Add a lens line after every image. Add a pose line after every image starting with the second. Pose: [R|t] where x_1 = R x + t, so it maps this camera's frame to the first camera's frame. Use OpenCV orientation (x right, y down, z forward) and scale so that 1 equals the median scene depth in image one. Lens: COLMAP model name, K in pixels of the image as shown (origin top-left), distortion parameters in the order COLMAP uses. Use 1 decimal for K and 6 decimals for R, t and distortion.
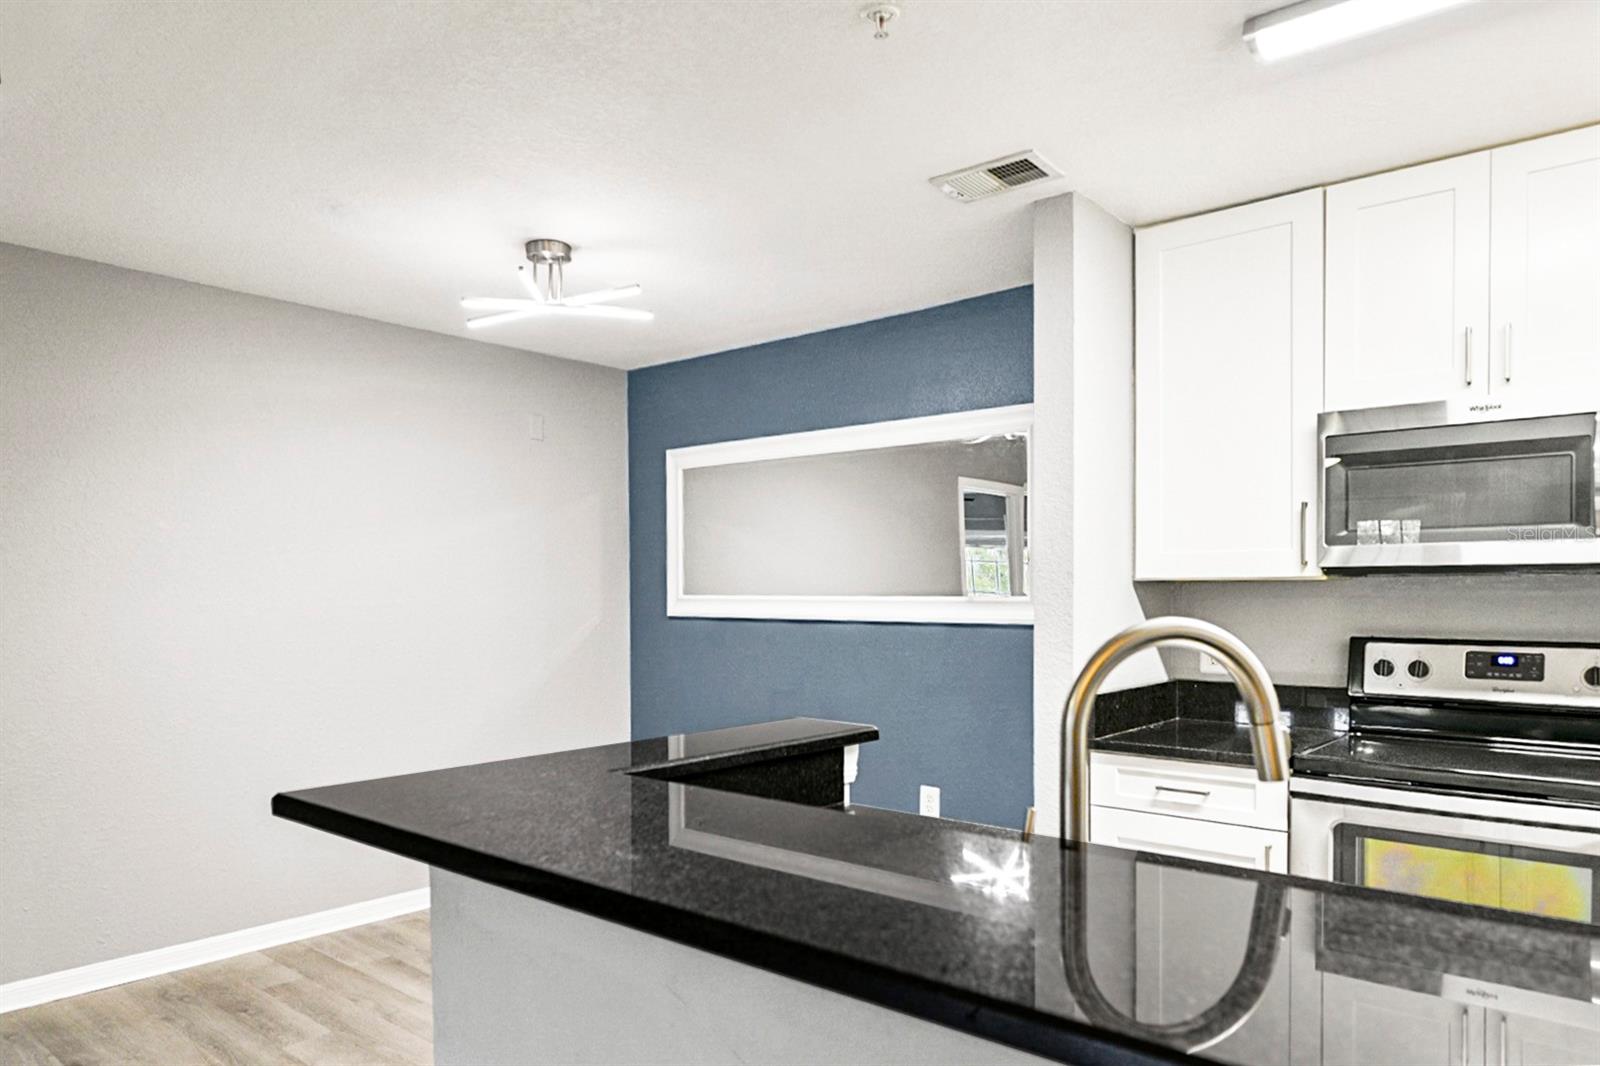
lens RADIAL K [[1031.7, 0, 814.6], [0, 1031.7, 619.7], [0, 0, 1]] dist [-0.032278, -0.010586]
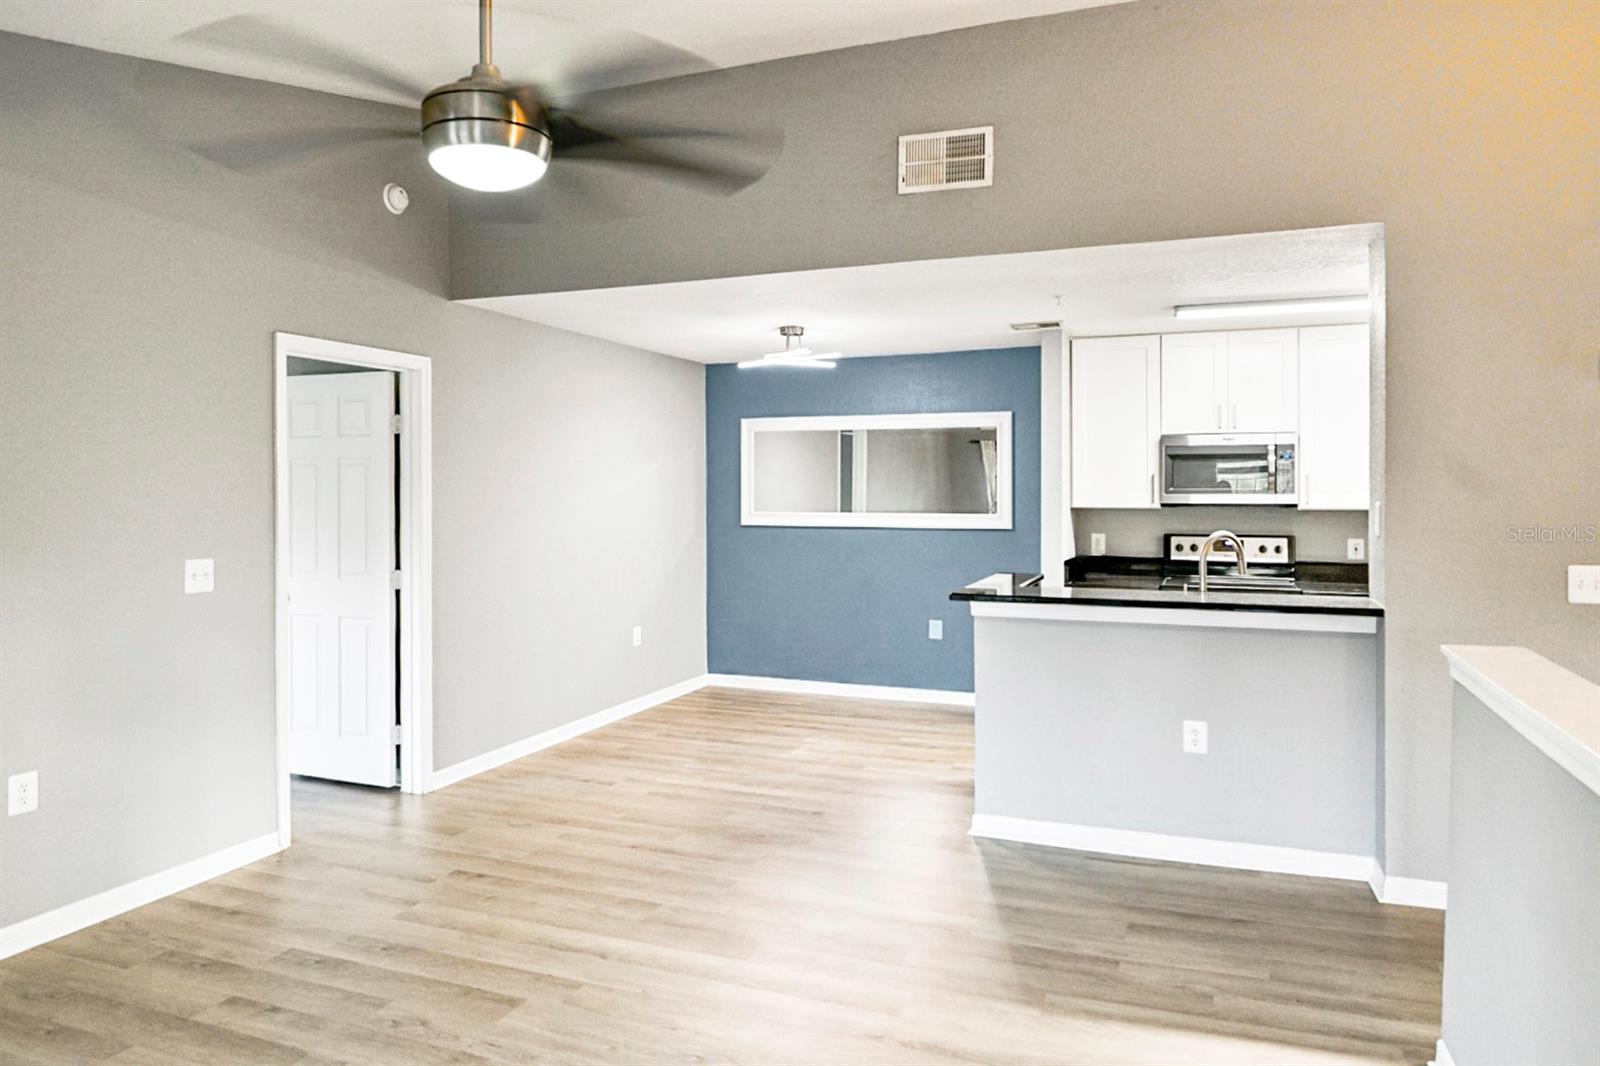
lens RADIAL K [[1031.7, 0, 800.7], [0, 1031.7, 522.2], [0, 0, 1]] dist [-0.032278, -0.010586]
pose [[0.950029, -0.004986, 0.312121, -0.896134], [0.005378, 0.999985, -0.000395, -0.011646], [-0.312114, 0.002053, 0.950042, -0.839479]]
